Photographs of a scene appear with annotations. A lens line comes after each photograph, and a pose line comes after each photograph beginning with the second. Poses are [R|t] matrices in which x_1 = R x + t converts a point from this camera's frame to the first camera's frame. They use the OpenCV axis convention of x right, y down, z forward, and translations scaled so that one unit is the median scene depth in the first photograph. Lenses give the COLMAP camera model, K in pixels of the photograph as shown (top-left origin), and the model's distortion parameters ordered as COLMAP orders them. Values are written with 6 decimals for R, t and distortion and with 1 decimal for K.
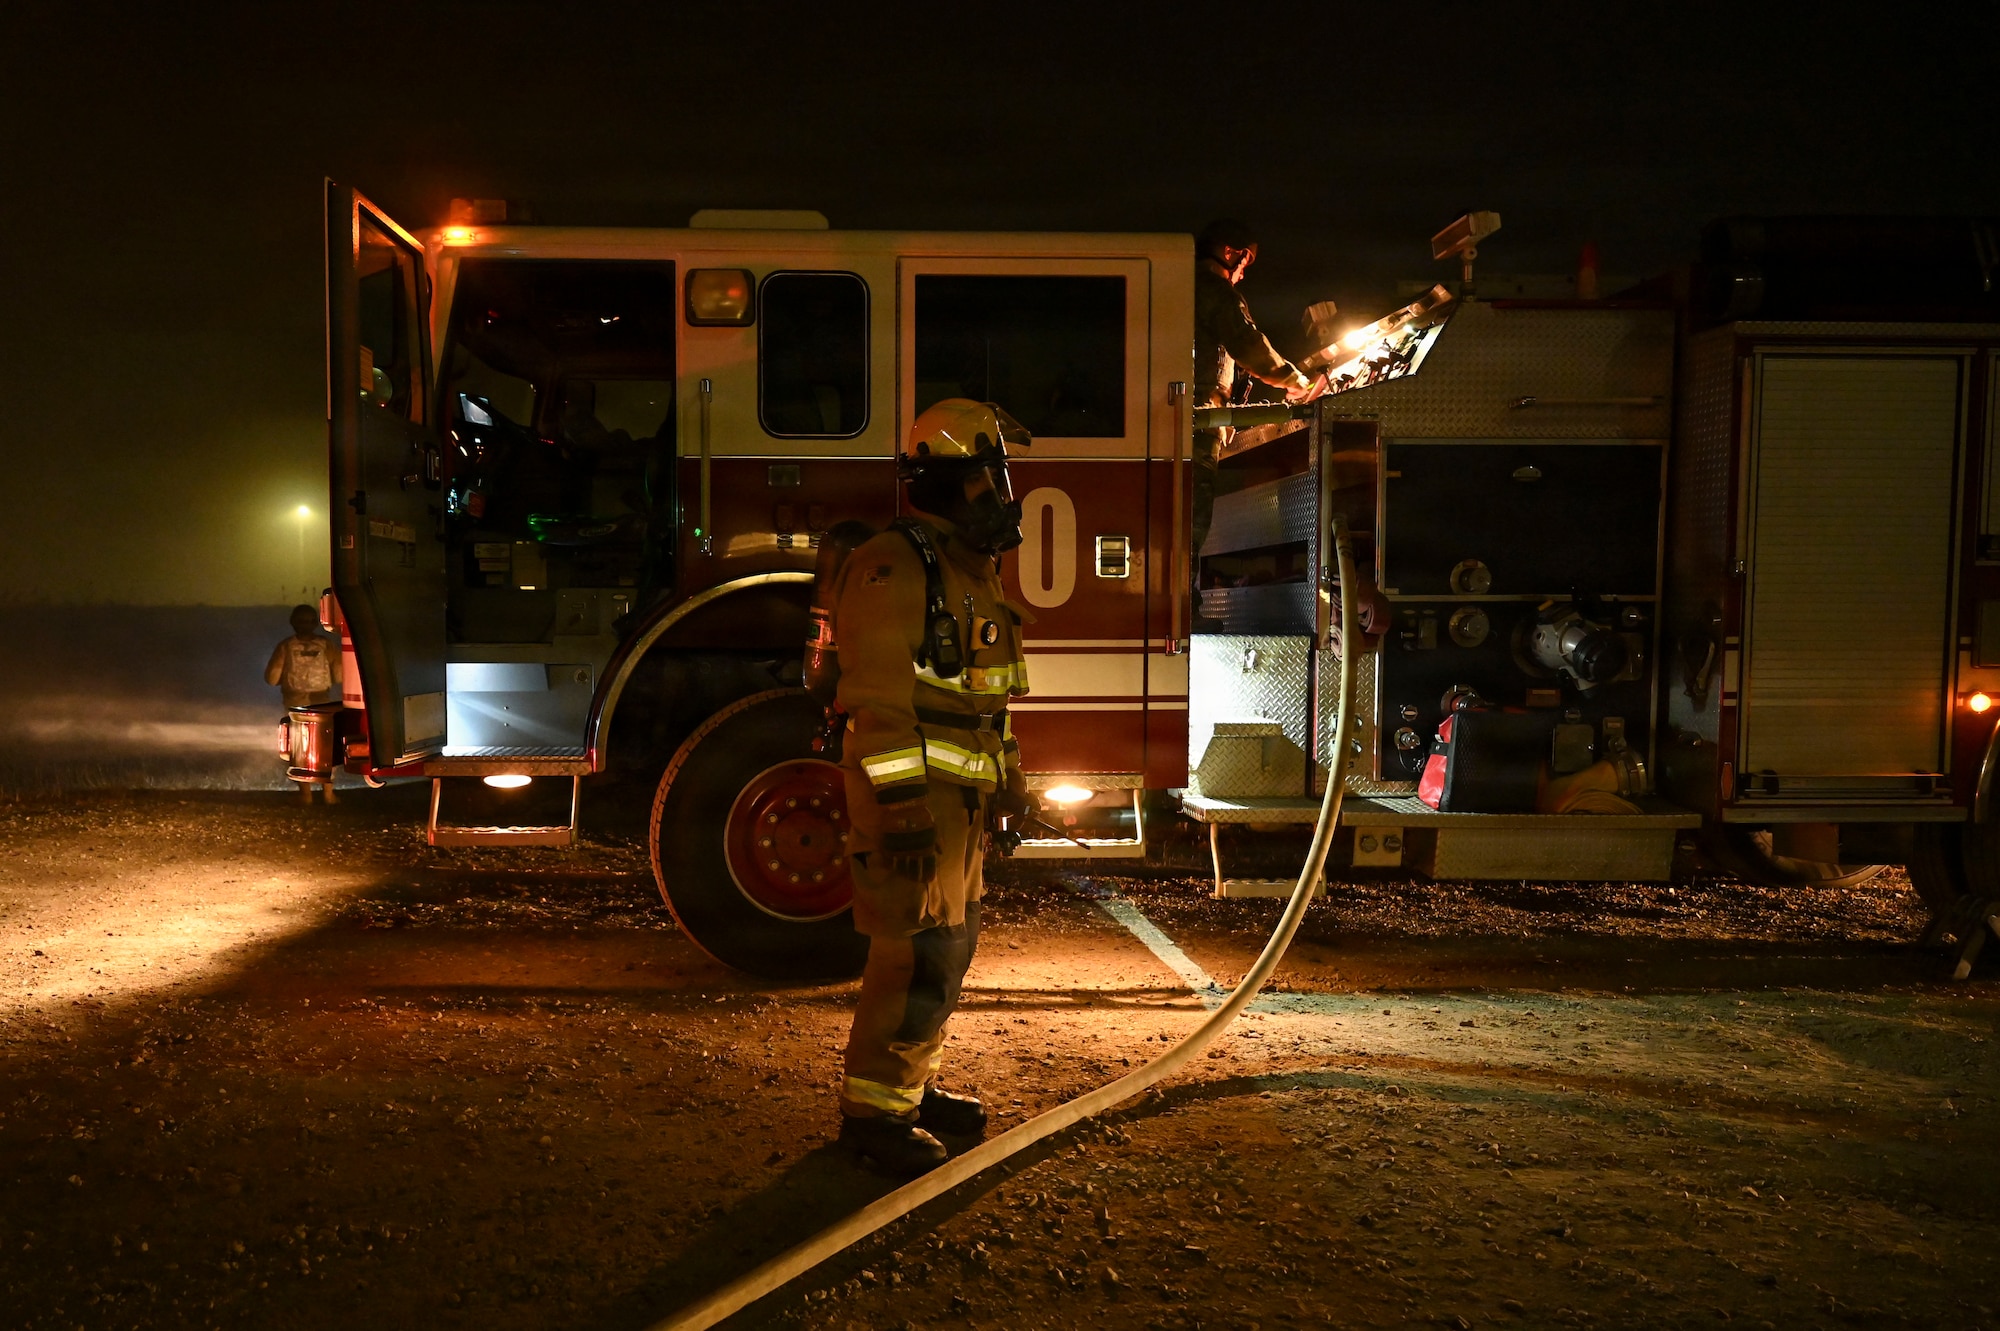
lens RADIAL K [[1251.4, 0, 1000.0], [0, 1251.4, 665.5], [0, 0, 1]] dist [-0.001070, -0.000056]
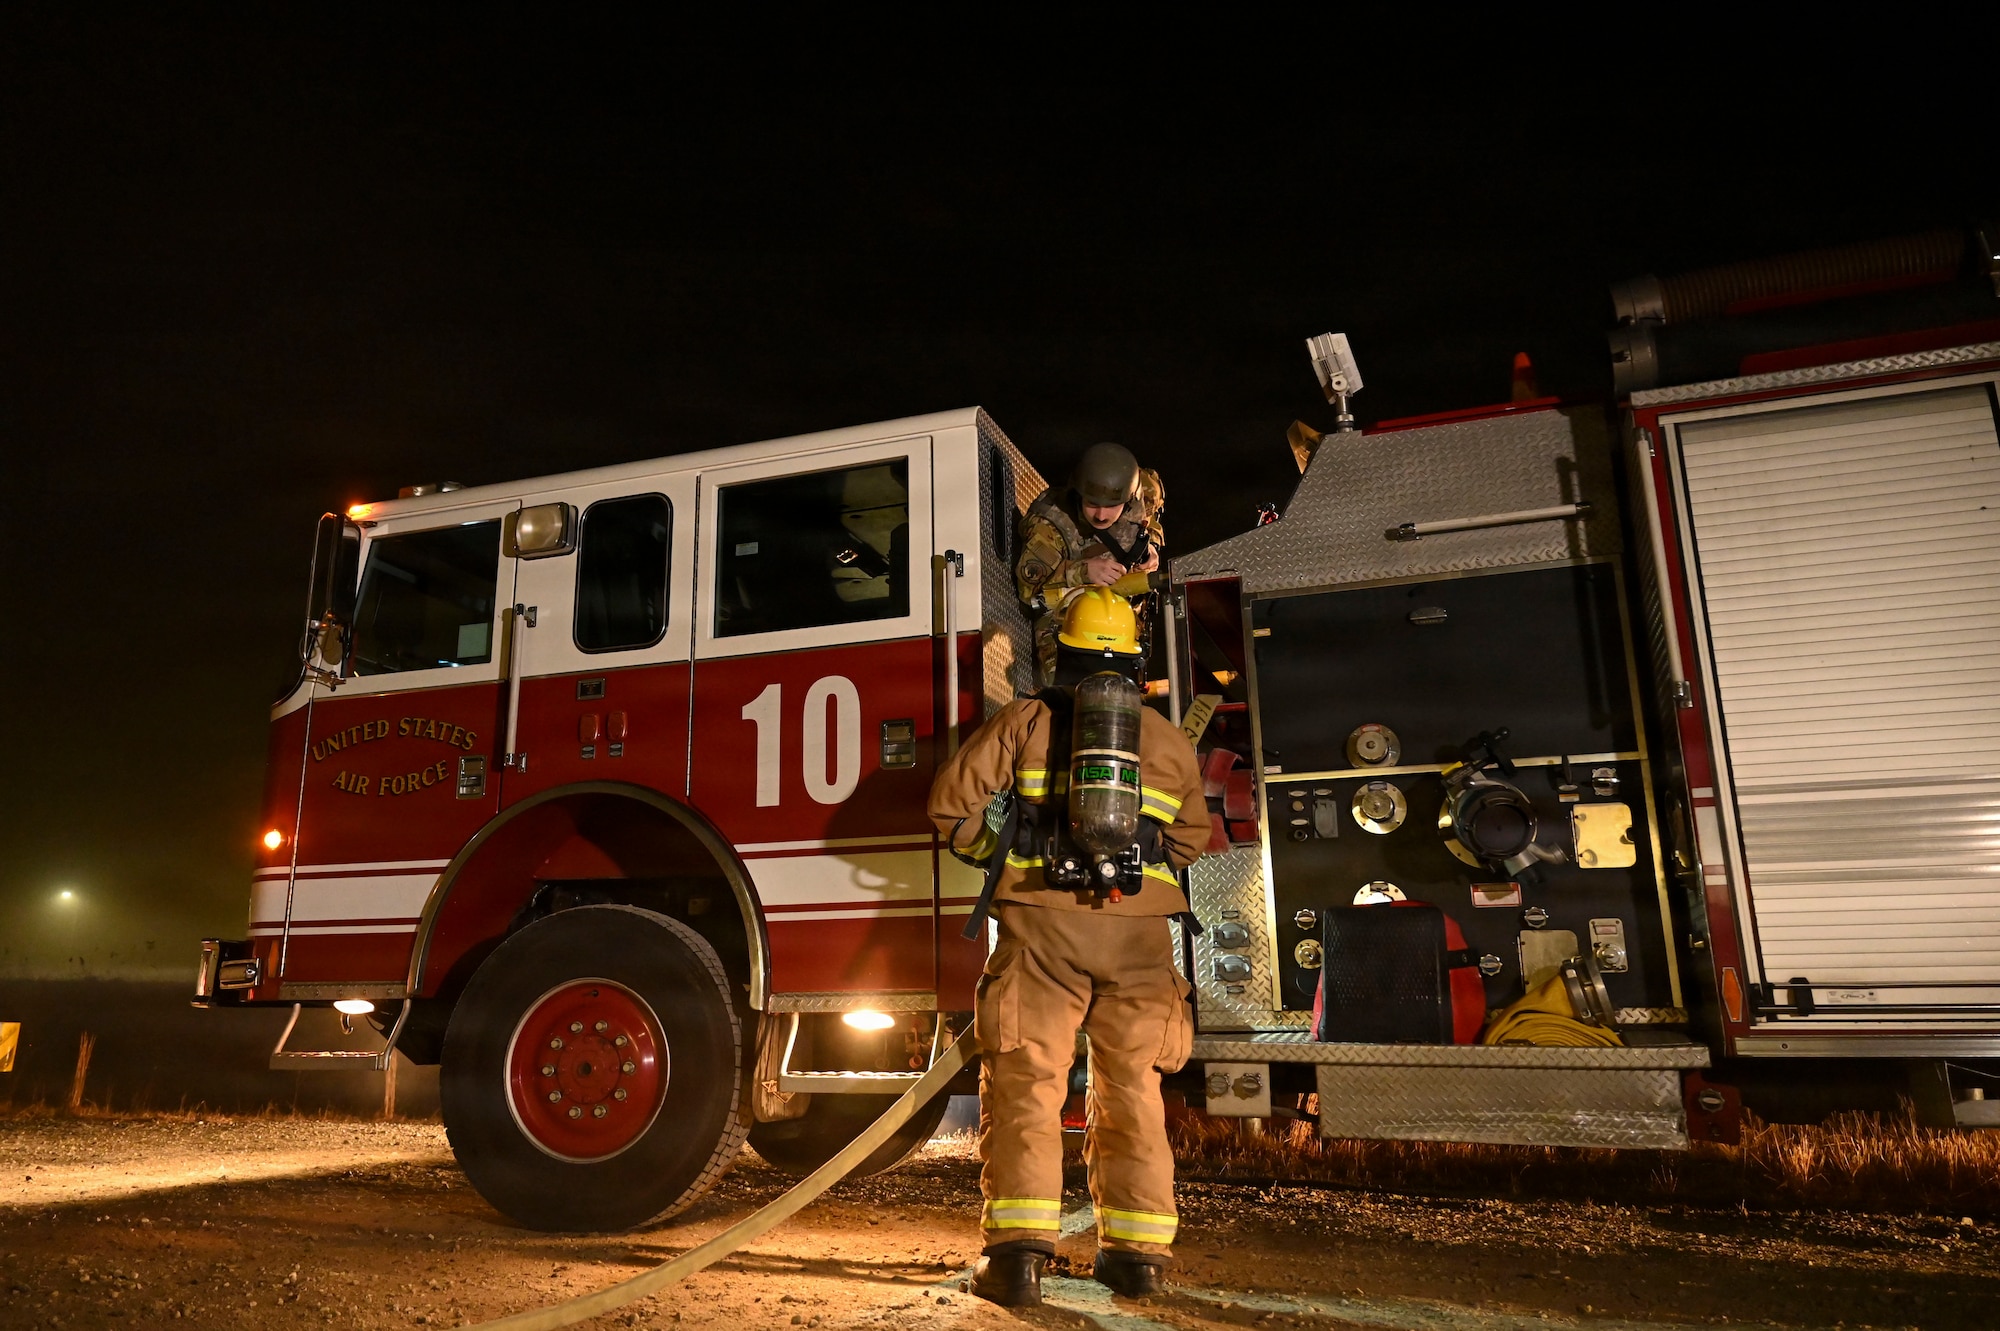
lens RADIAL K [[1251.4, 0, 1000.0], [0, 1251.4, 665.5], [0, 0, 1]] dist [-0.001070, -0.000056]
pose [[0.937729, -0.100964, -0.332371, 0.467064], [0.008847, 0.963459, -0.267708, 0.102263], [0.347255, 0.248097, 0.904357, 0.192933]]
